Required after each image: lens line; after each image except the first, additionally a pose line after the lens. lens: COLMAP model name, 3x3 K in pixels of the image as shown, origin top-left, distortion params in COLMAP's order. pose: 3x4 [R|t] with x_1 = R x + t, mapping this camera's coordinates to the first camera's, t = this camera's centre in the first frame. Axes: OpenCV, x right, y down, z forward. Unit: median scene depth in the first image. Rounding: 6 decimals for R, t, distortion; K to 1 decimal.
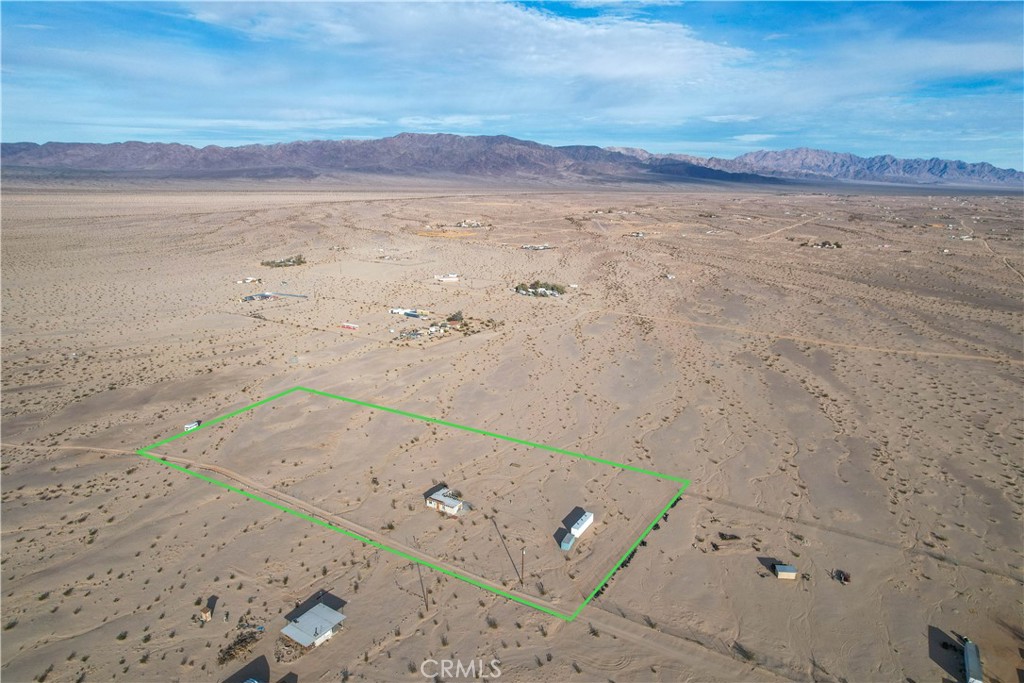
lens RADIAL K [[654.9, 0, 512.0], [0, 654.9, 341.5], [0, 0, 1]] dist [-0.075890, 0.068749]
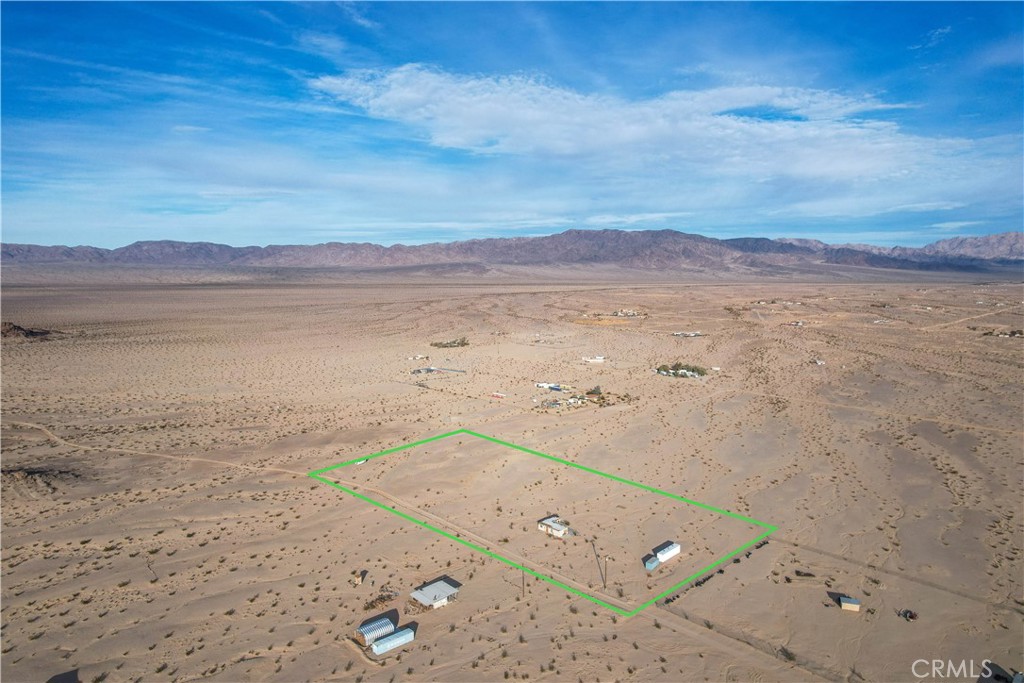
lens RADIAL K [[654.9, 0, 512.0], [0, 654.9, 341.5], [0, 0, 1]] dist [-0.075890, 0.068749]
pose [[0.968947, 0.012063, -0.246972, 0.061808], [-0.046501, 0.989877, -0.134091, 0.041961], [0.242855, 0.141412, 0.959700, -0.109551]]
